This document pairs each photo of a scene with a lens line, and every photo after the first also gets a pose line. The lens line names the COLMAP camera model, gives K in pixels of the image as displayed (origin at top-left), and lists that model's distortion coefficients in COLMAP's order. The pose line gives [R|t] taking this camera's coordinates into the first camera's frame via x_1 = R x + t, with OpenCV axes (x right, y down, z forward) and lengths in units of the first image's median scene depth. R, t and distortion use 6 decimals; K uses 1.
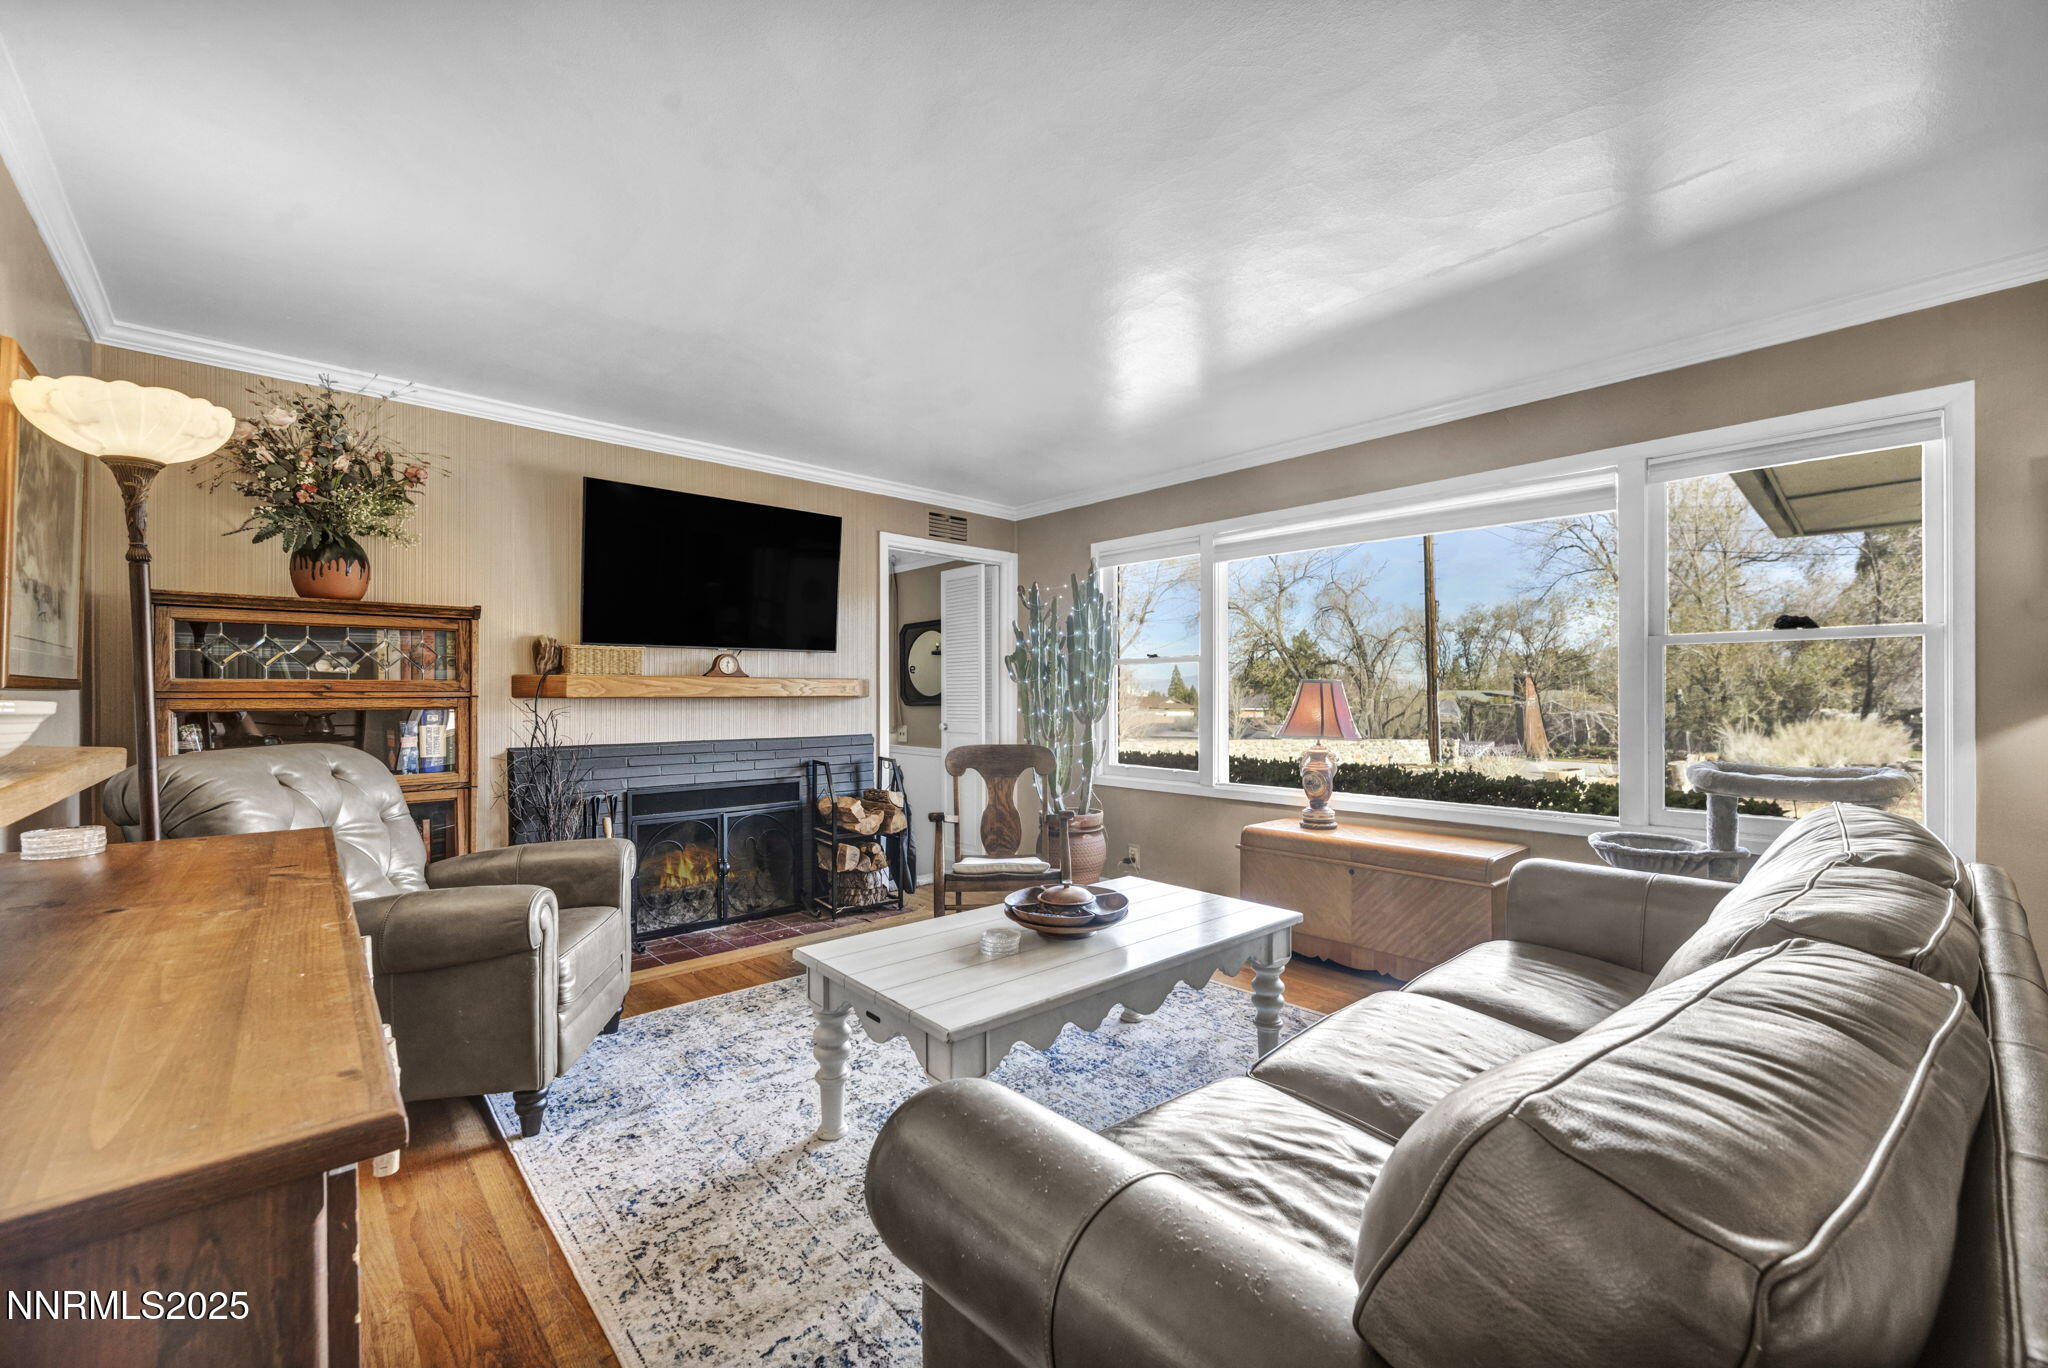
lens RADIAL K [[831.8, 0, 1035.9], [0, 831.8, 689.9], [0, 0, 1]] dist [-0.001194, -0.000150]
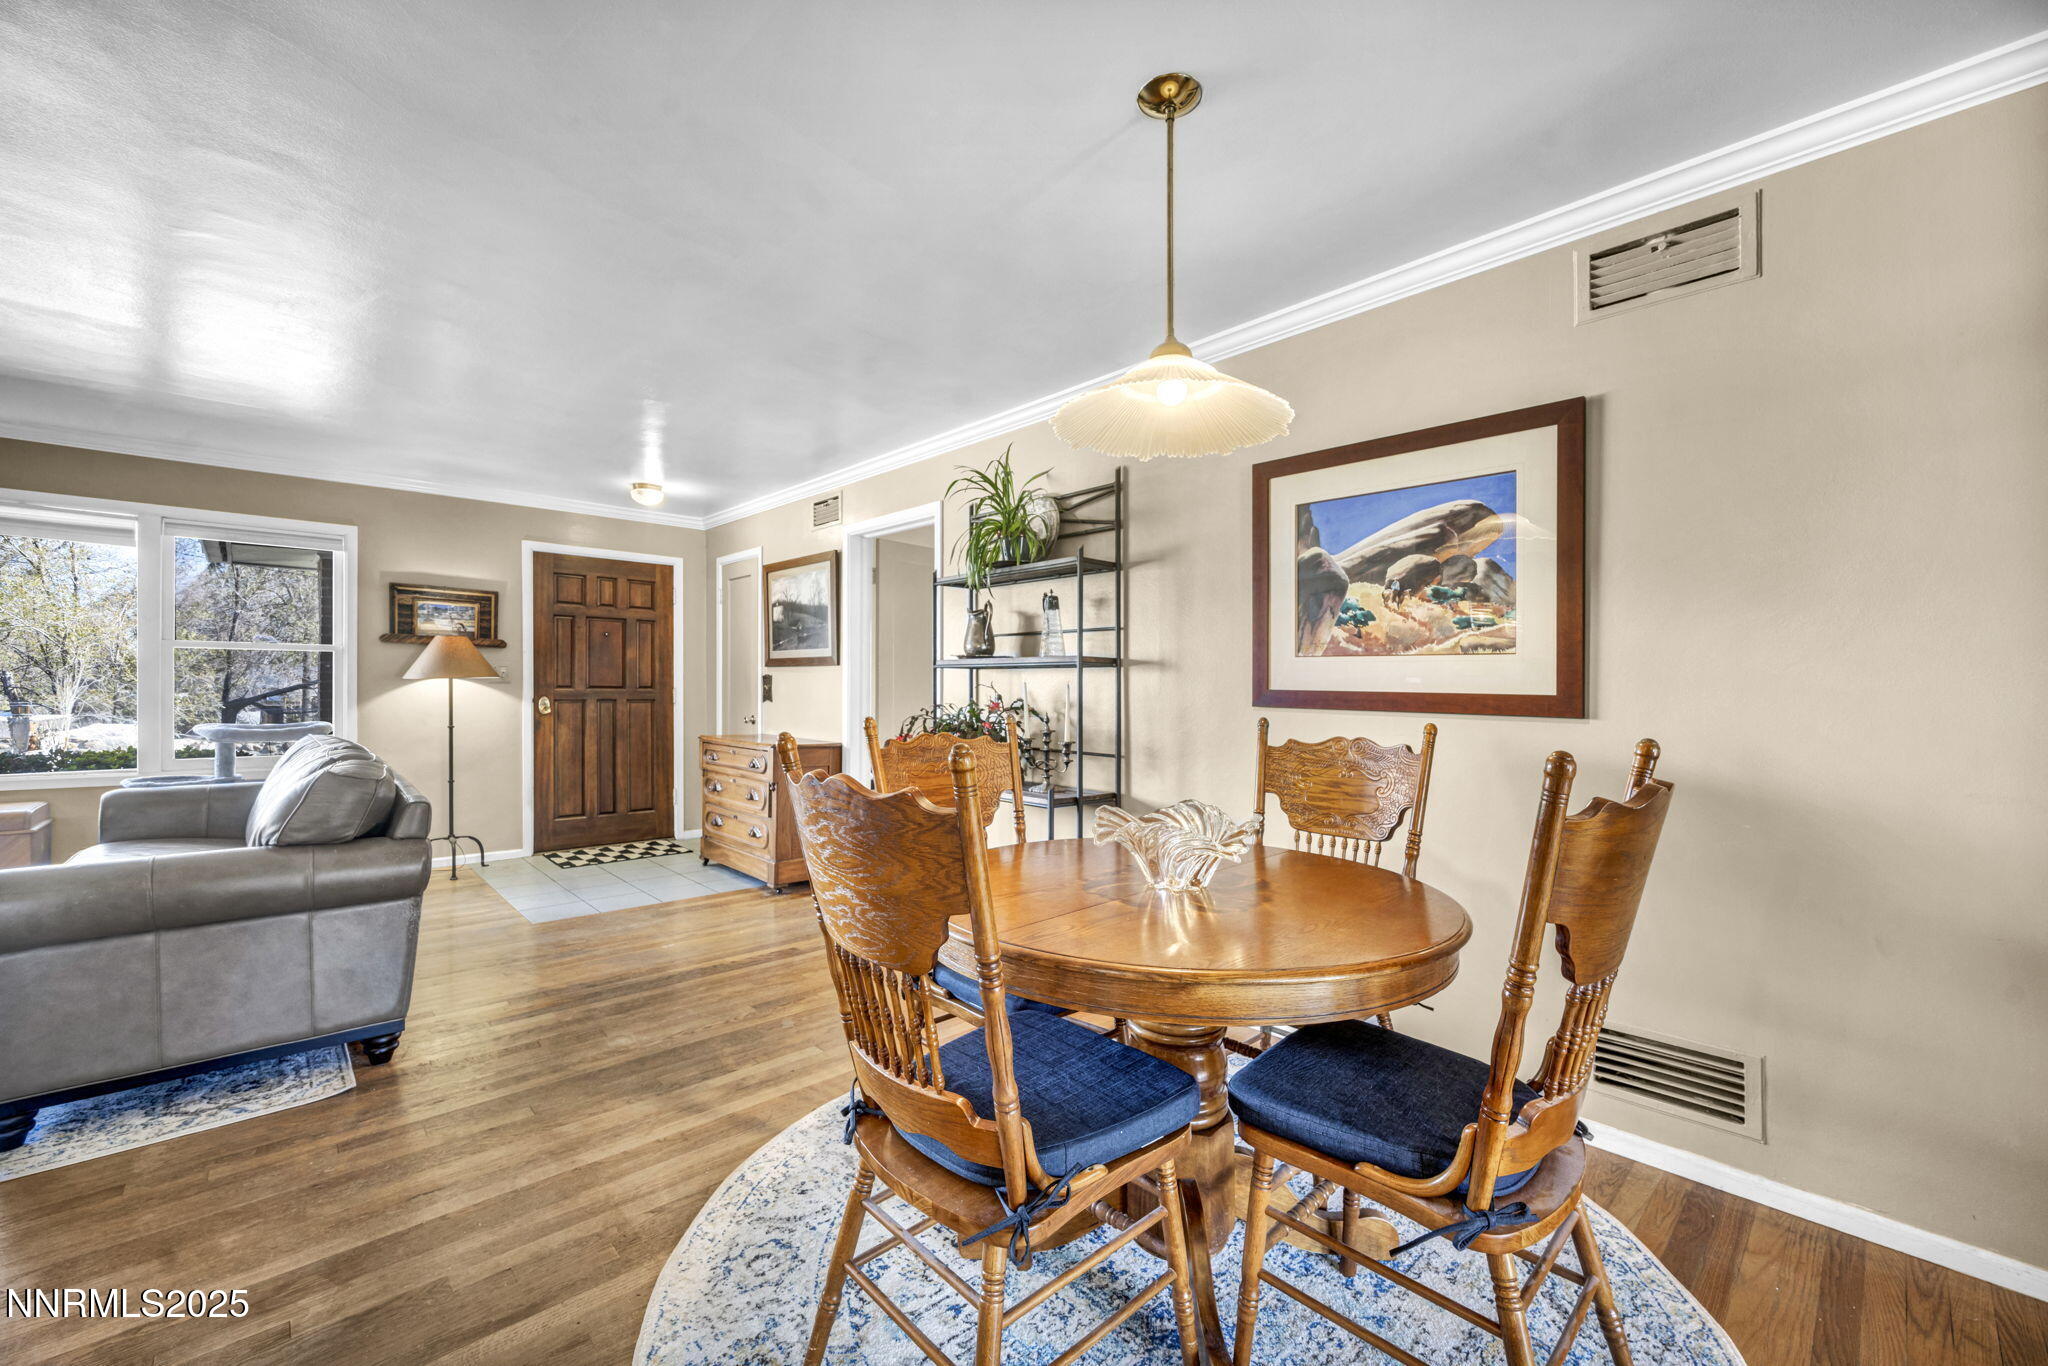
lens RADIAL K [[820.5, 0, 1039.7], [0, 820.5, 701.4], [0, 0, 1]] dist [0.013721, -0.000047]
pose [[-0.021801, -0.021317, 0.999535, -0.509316], [-0.012117, 0.999705, 0.021056, -0.004658], [-0.999689, -0.011652, -0.022053, -0.335507]]
